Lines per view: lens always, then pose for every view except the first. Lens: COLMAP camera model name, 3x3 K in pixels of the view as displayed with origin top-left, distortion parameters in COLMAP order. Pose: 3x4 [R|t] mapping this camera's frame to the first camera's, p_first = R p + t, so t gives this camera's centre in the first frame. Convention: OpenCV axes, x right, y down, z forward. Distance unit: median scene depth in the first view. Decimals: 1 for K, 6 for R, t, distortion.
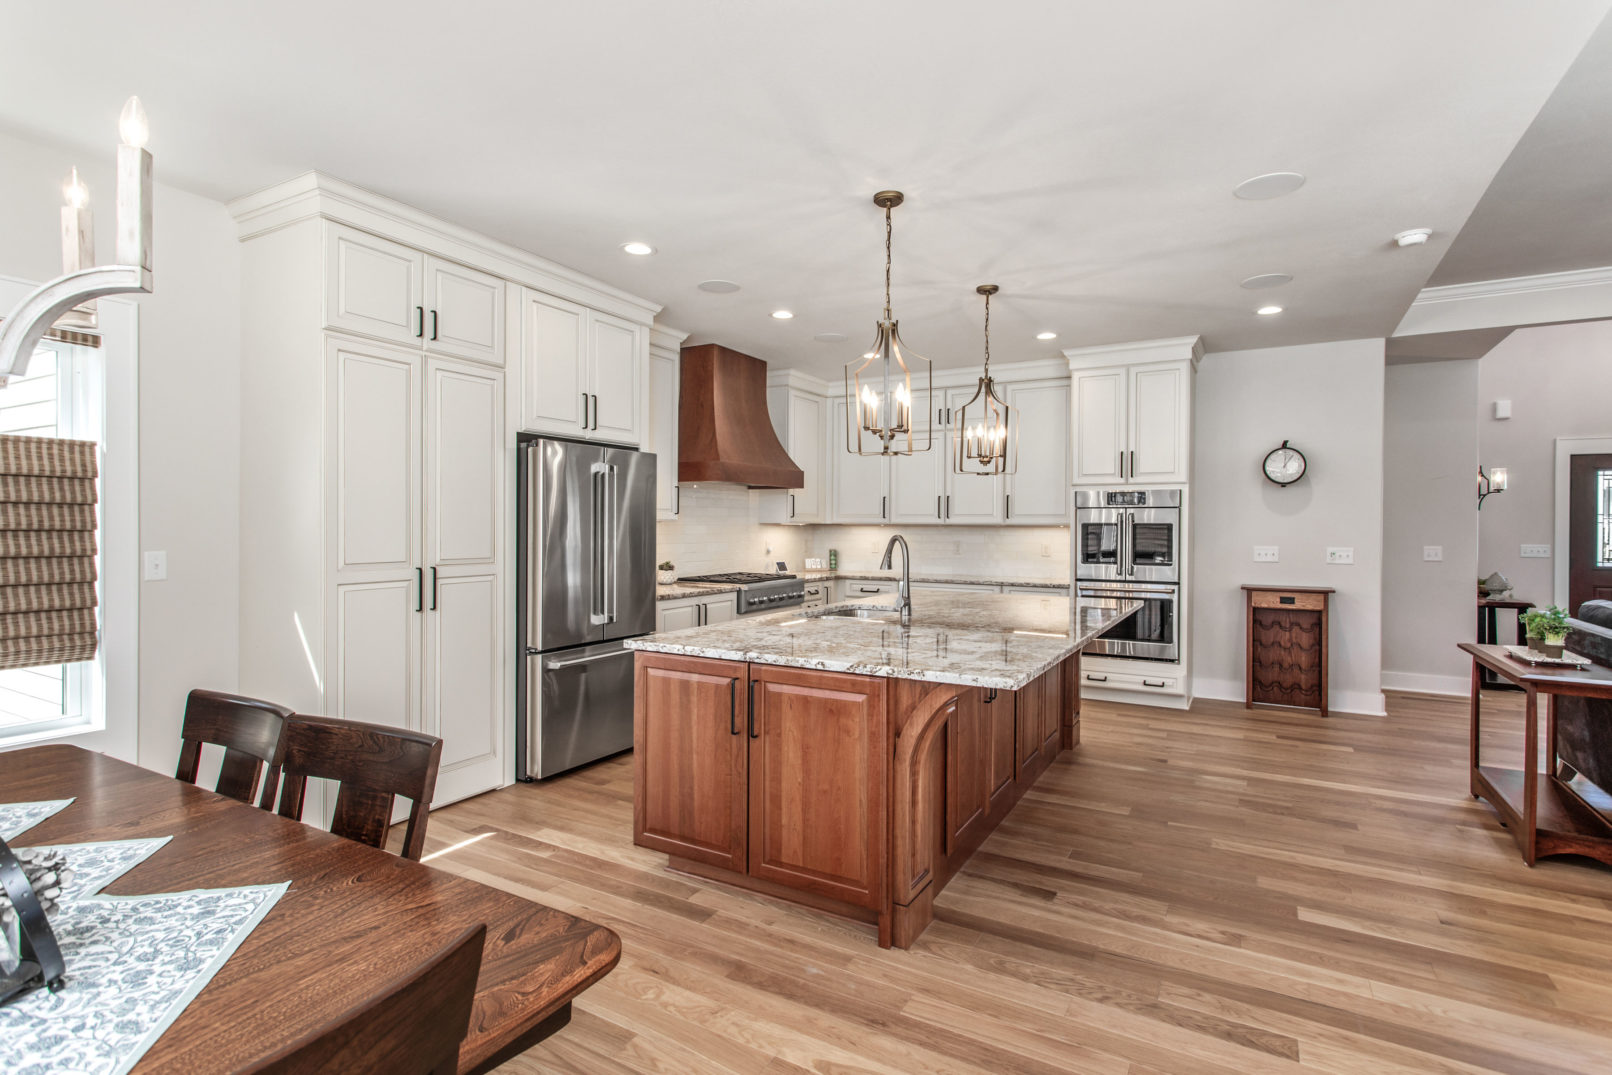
lens RADIAL K [[790.6, 0, 809.6], [0, 790.6, 527.1], [0, 0, 1]] dist [0.005345, 0.000438]
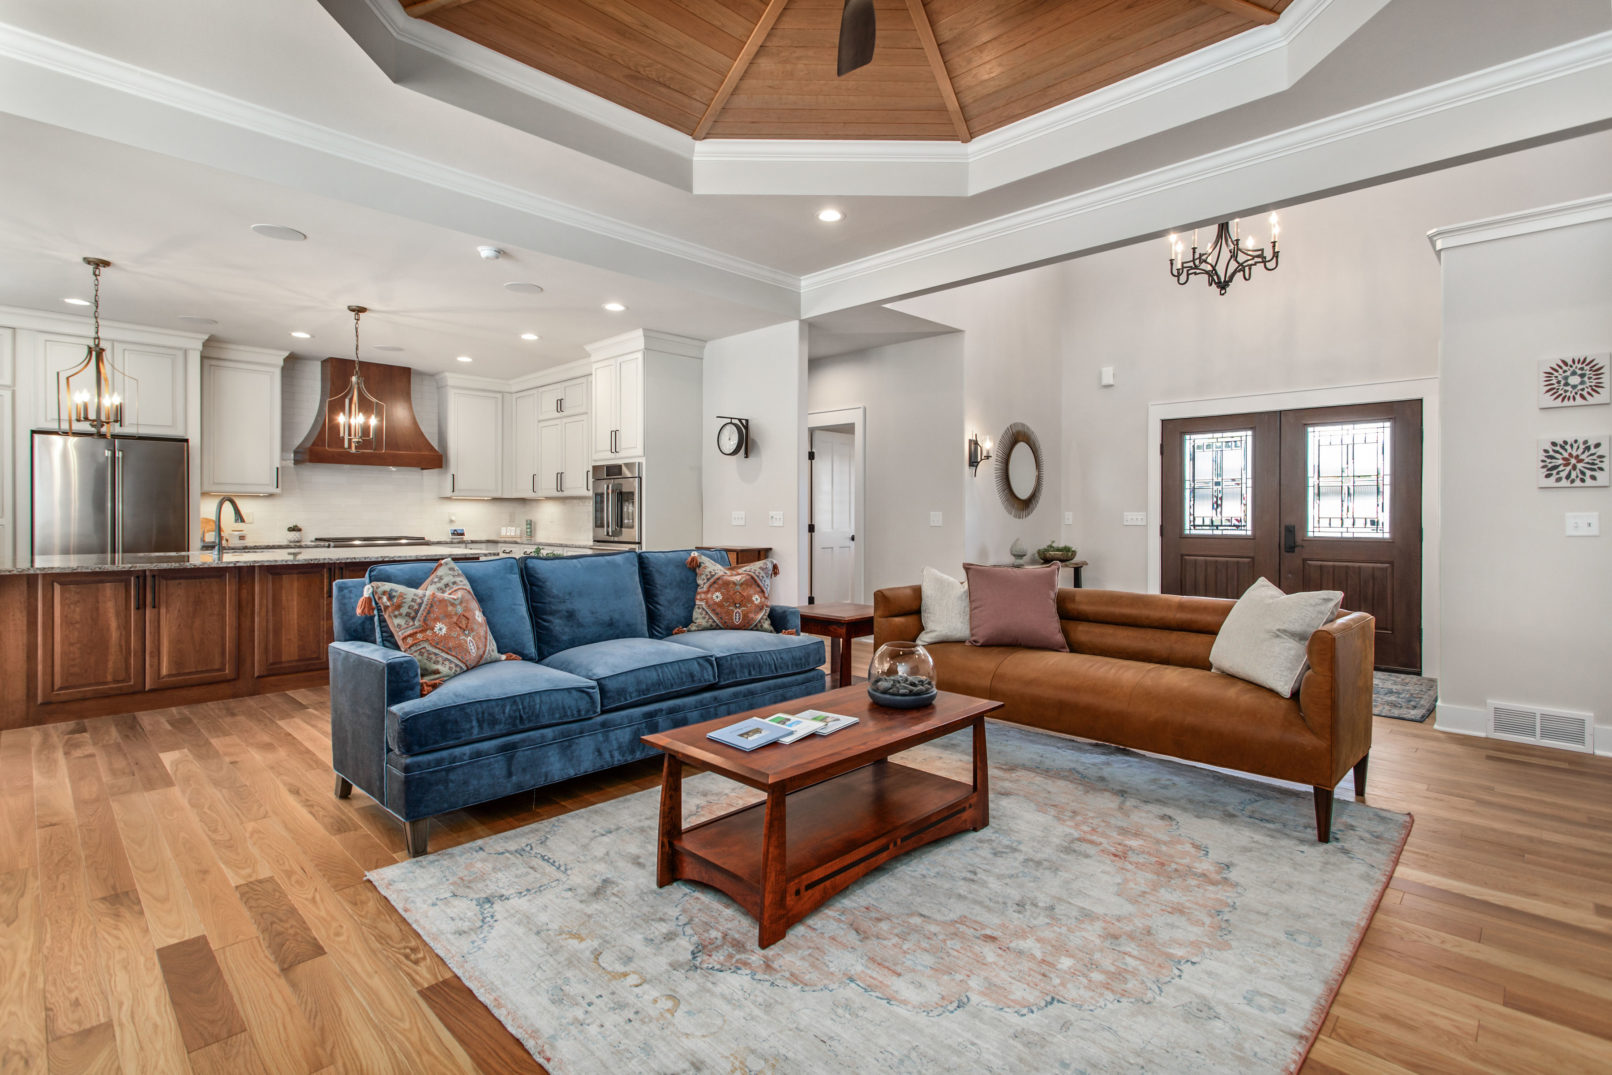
lens RADIAL K [[764.8, 0, 809.8], [0, 764.8, 515.8], [0, 0, 1]] dist [0.003176, 0.000094]
pose [[0.968998, -0.002927, -0.247053, 1.010039], [0.003317, 0.999994, 0.001160, 0.031570], [0.247048, -0.001943, 0.969001, -0.024566]]
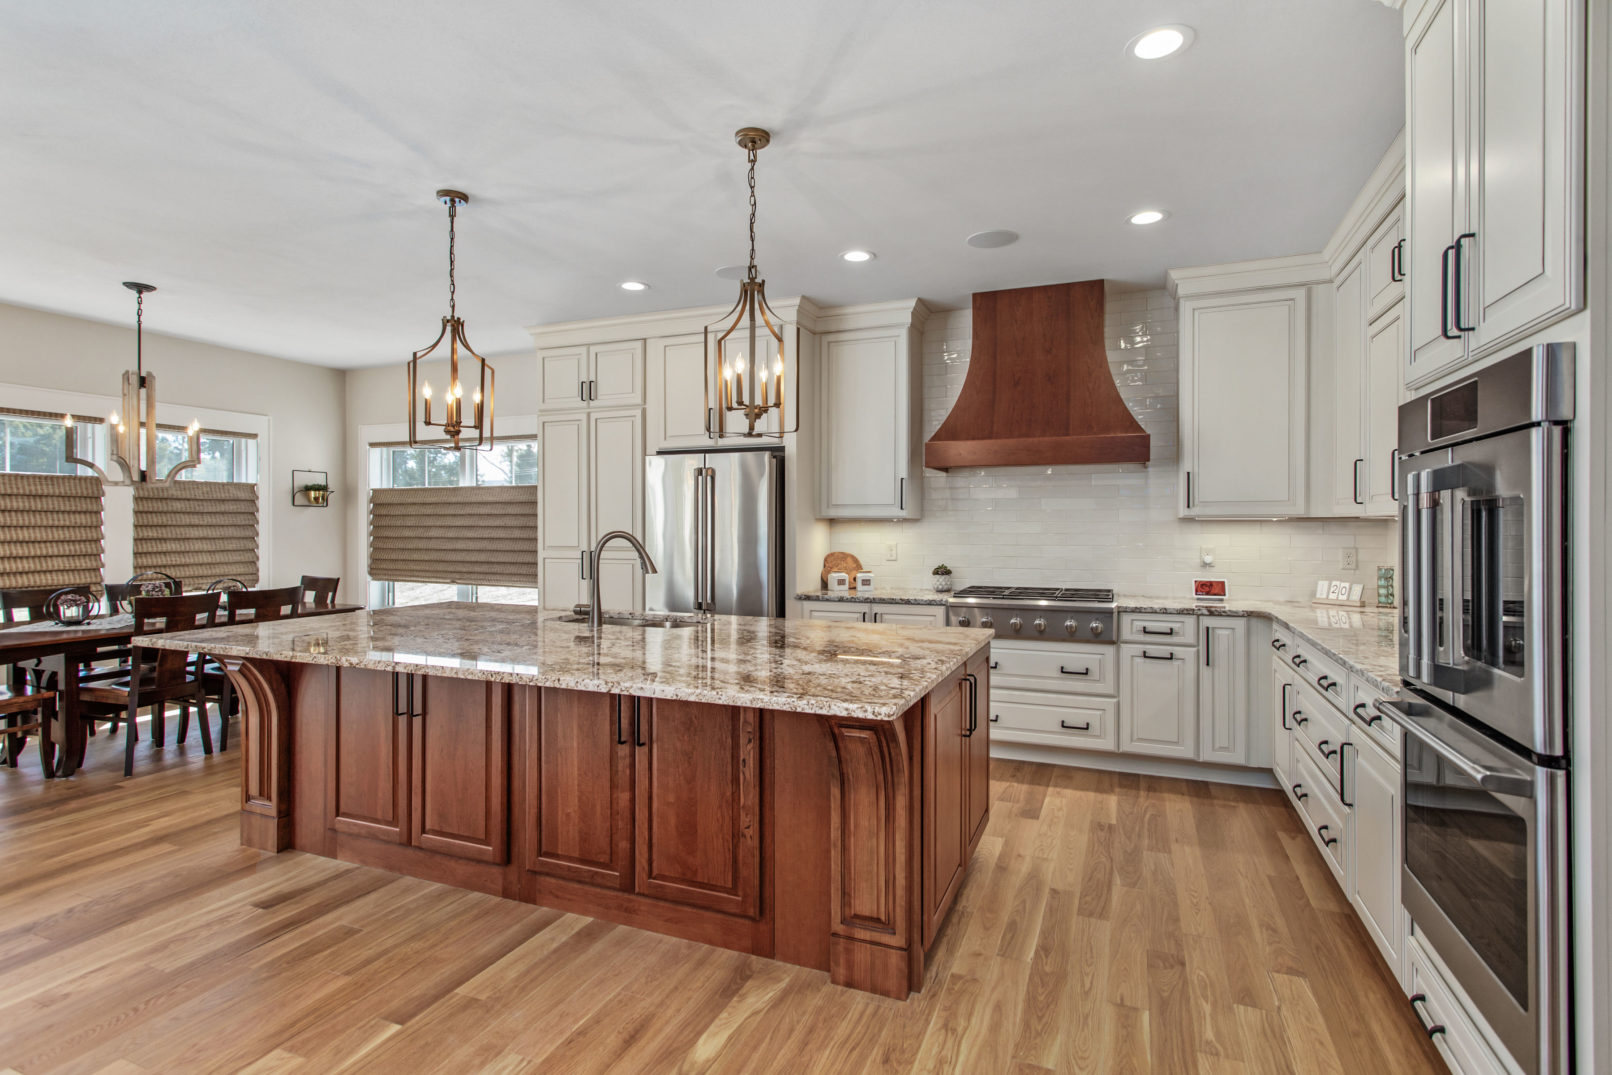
lens RADIAL K [[784.1, 0, 805.0], [0, 784.1, 526.7], [0, 0, 1]] dist [0.002394, 0.000278]
pose [[0.124618, -0.002860, -0.992201, 0.678147], [0.000182, 0.999996, -0.002860, 0.004832], [0.992205, 0.000176, 0.124618, 0.780859]]
